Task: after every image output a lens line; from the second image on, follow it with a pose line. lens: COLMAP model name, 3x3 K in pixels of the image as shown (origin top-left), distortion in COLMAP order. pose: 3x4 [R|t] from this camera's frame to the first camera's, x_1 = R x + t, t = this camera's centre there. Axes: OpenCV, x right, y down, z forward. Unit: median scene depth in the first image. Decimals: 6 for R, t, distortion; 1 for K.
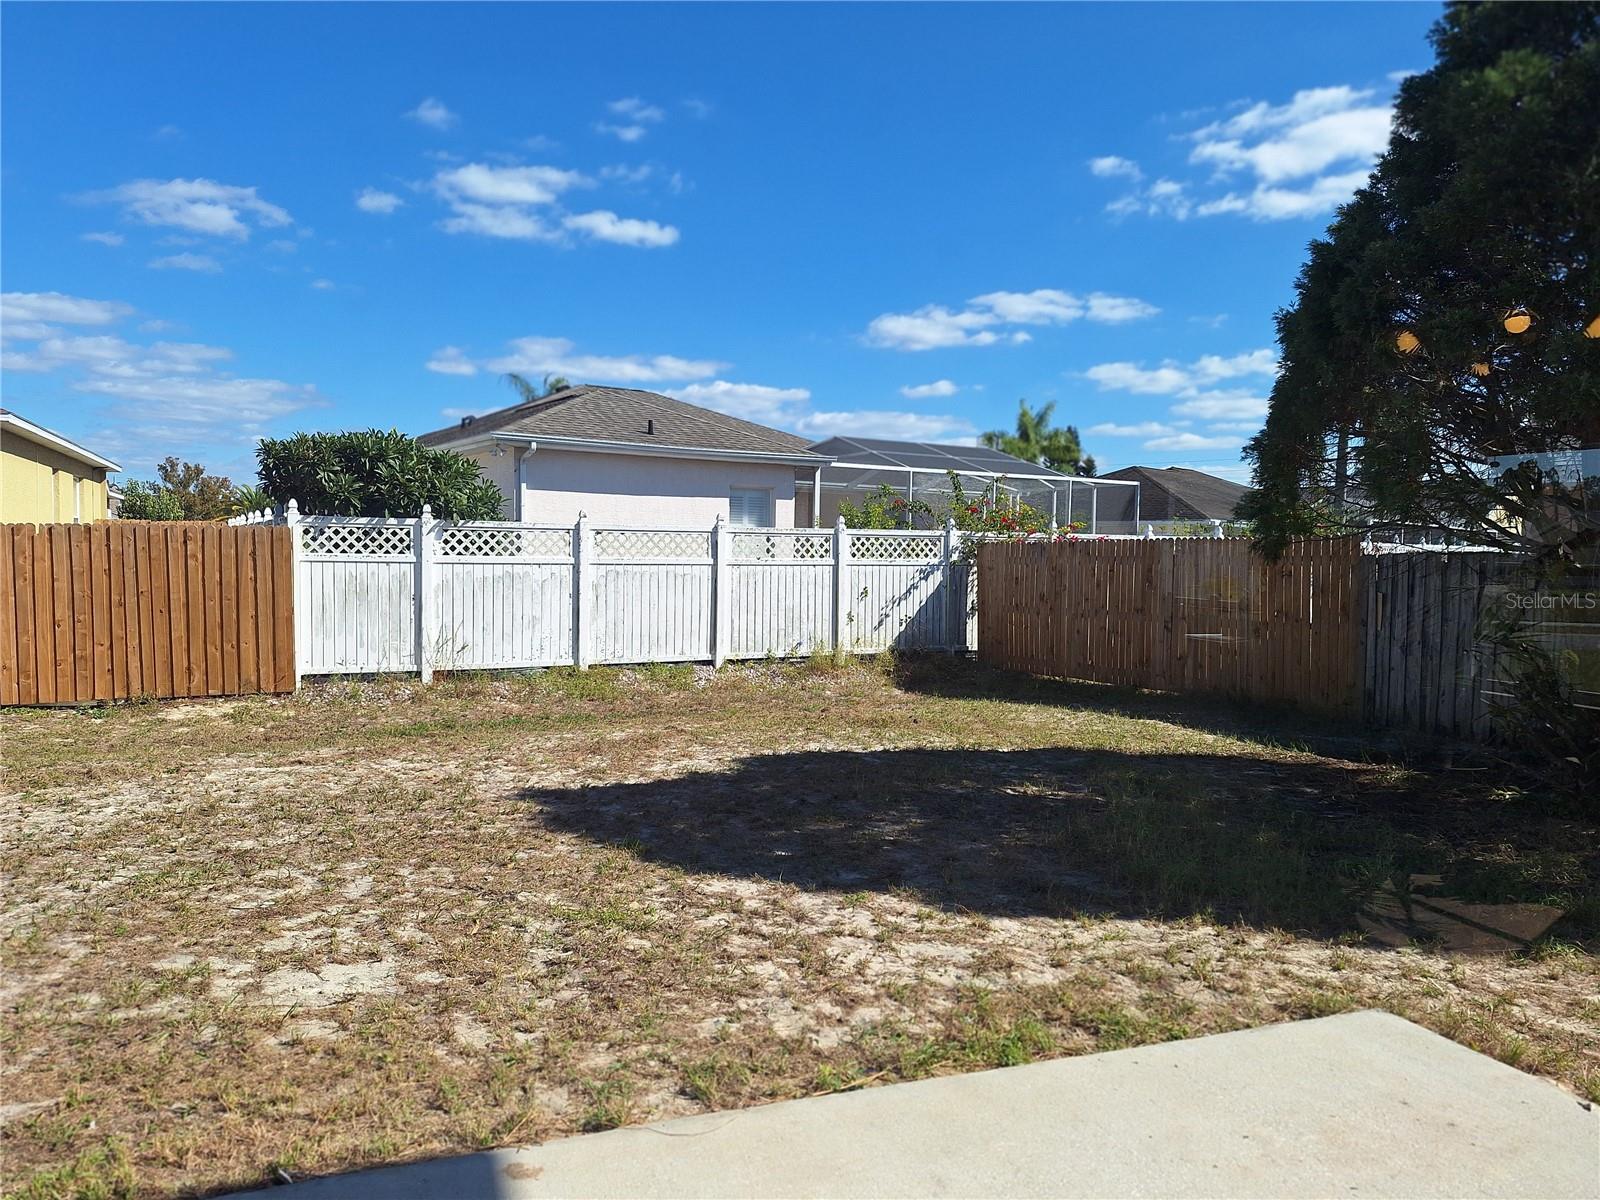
lens RADIAL K [[1102.9, 0, 778.4], [0, 1102.9, 611.9], [0, 0, 1]] dist [0.063441, -0.053487]
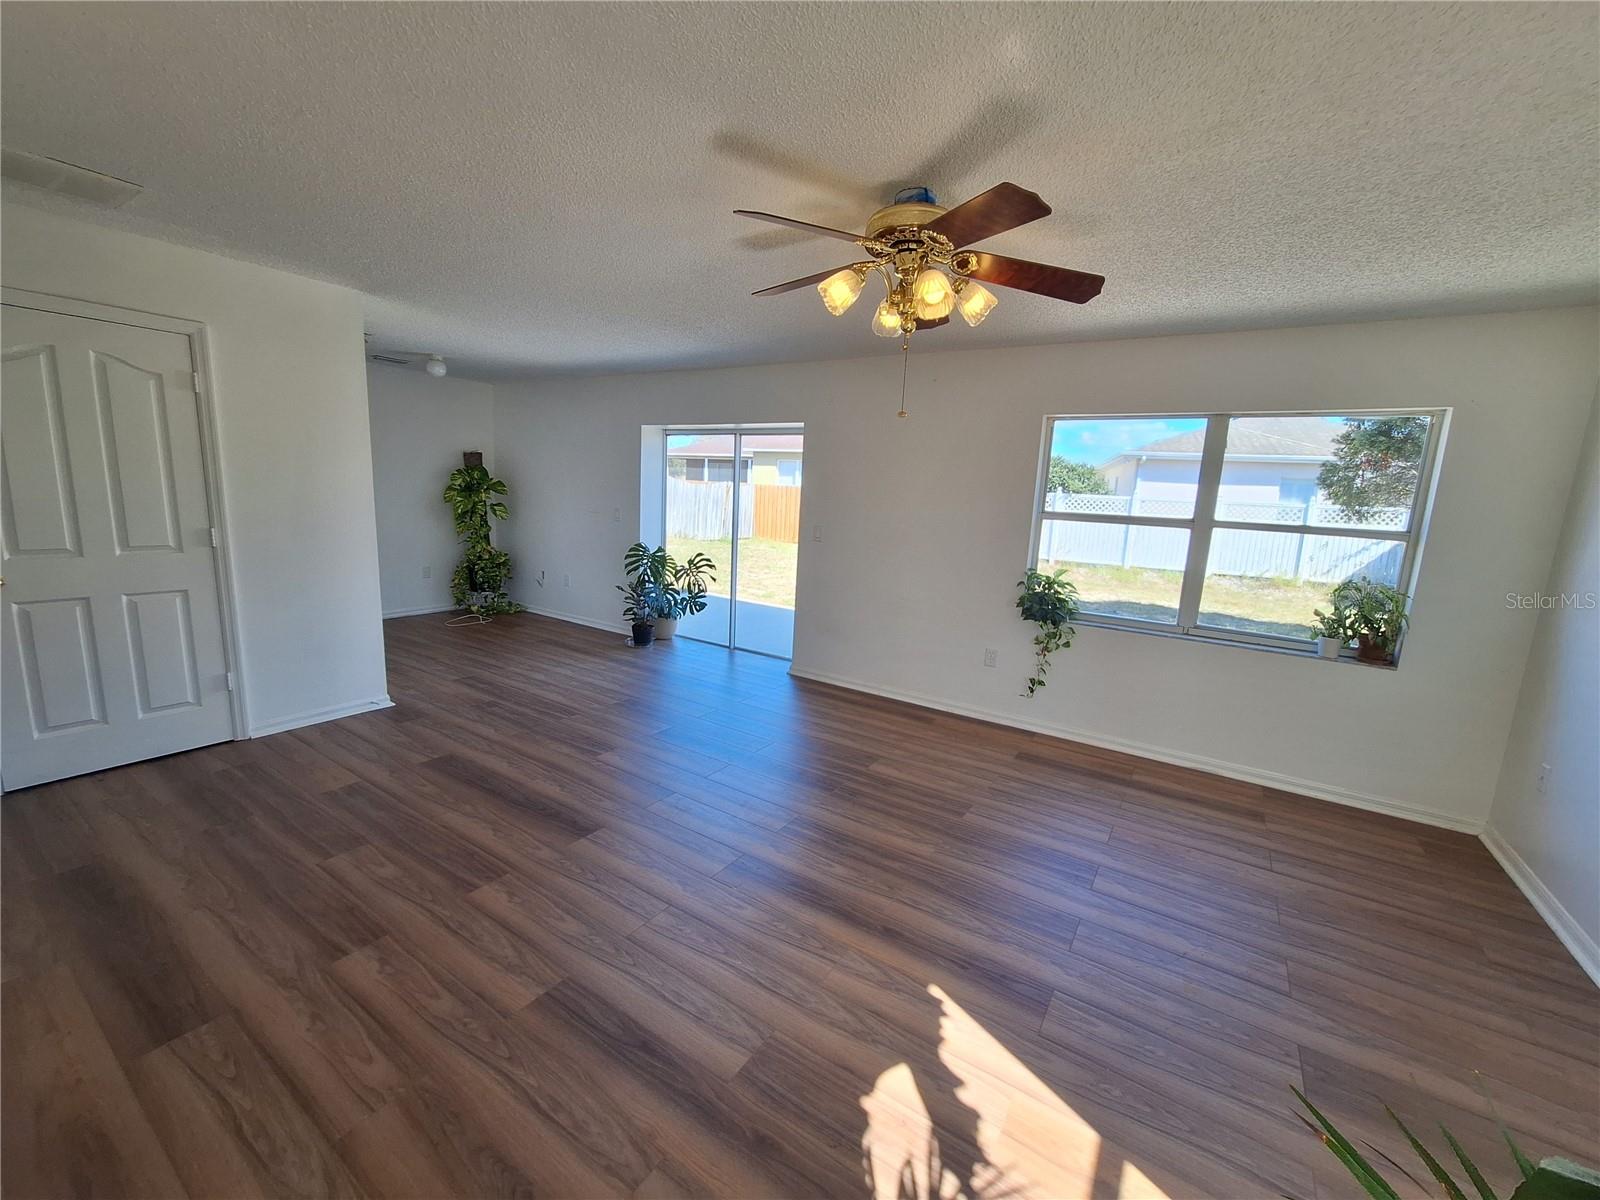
lens RADIAL K [[634.0, 0, 817.5], [0, 634.0, 609.5], [0, 0, 1]] dist [-0.005105, -0.000081]
pose [[0.620854, 0.162702, -0.766856, 0.414954], [-0.089509, 0.986540, 0.136844, 0.018914], [0.778799, -0.016319, 0.627061, -0.217587]]
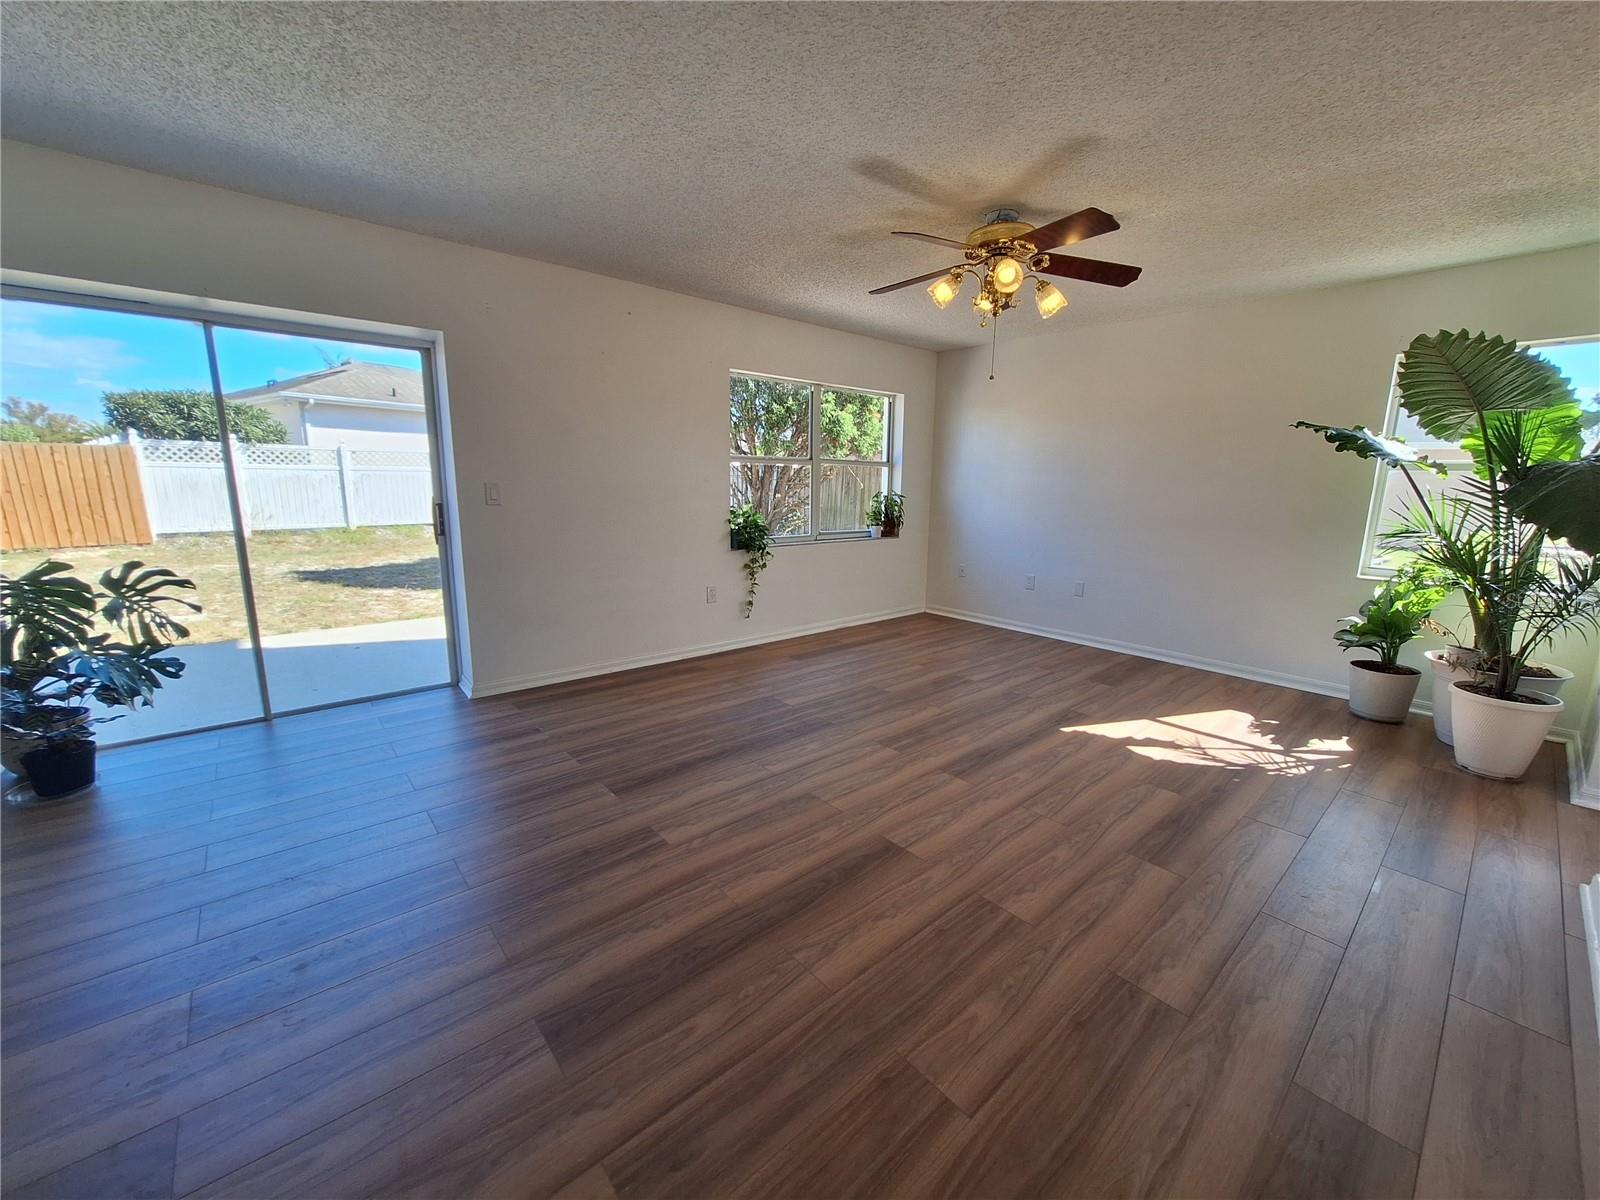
lens RADIAL K [[634.0, 0, 813.5], [0, 634.0, 603.9], [0, 0, 1]] dist [-0.005105, -0.000081]
pose [[0.924511, -0.070123, 0.374649, 0.137019], [0.015332, 0.988977, 0.147273, 0.034834], [-0.380847, -0.130412, 0.915395, -0.289792]]
